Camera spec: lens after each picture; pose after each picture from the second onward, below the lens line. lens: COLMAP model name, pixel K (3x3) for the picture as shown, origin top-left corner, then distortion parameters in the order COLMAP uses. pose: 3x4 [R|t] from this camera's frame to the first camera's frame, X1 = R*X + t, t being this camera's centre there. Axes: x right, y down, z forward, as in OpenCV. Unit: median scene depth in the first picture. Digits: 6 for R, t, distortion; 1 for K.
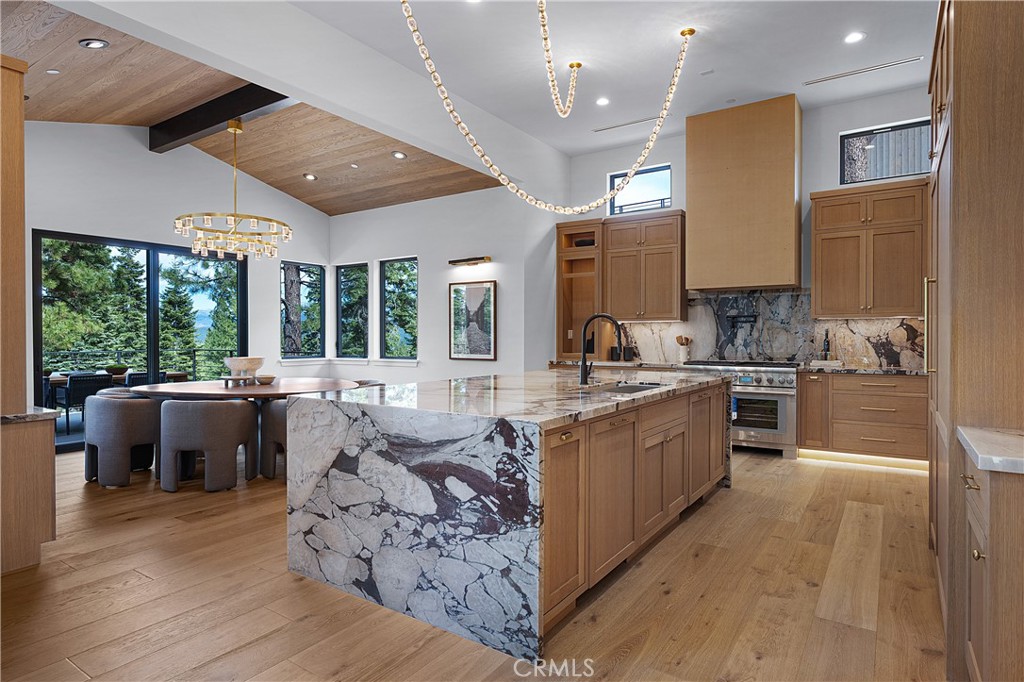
lens RADIAL K [[579.6, 0, 492.1], [0, 579.6, 340.3], [0, 0, 1]] dist [-0.008396, -0.001163]
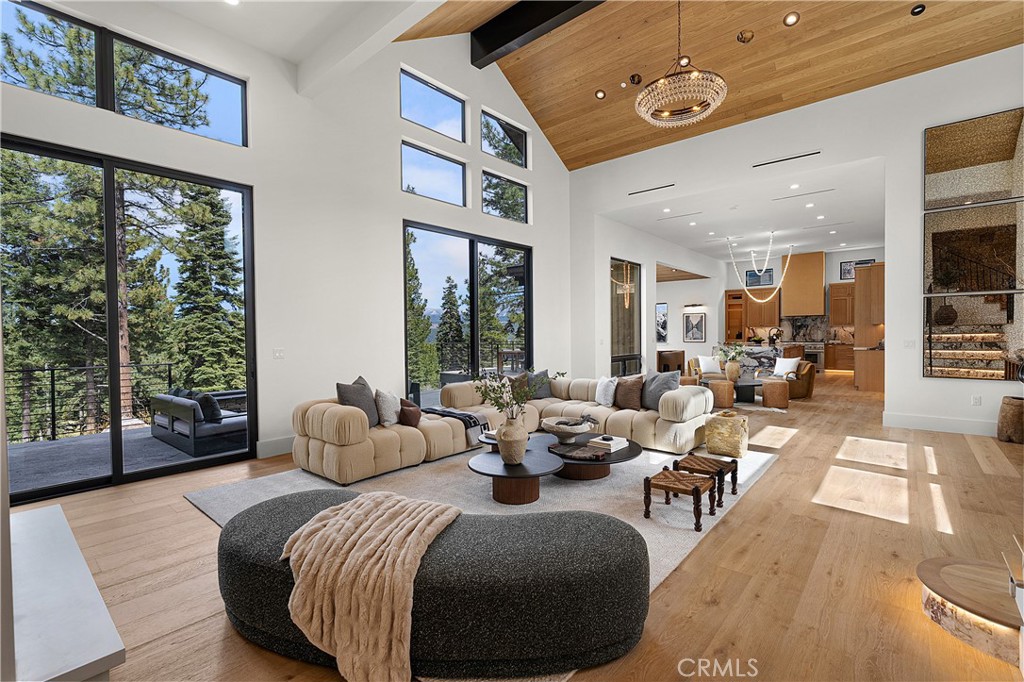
lens RADIAL K [[460.6, 0, 481.4], [0, 460.6, 339.7], [0, 0, 1]] dist [-0.005589, 0.002500]
pose [[0.991110, -0.007169, -0.132853, -0.816879], [0.008240, 0.999938, 0.007520, -0.001183], [0.132791, -0.008548, 0.991107, -1.421183]]
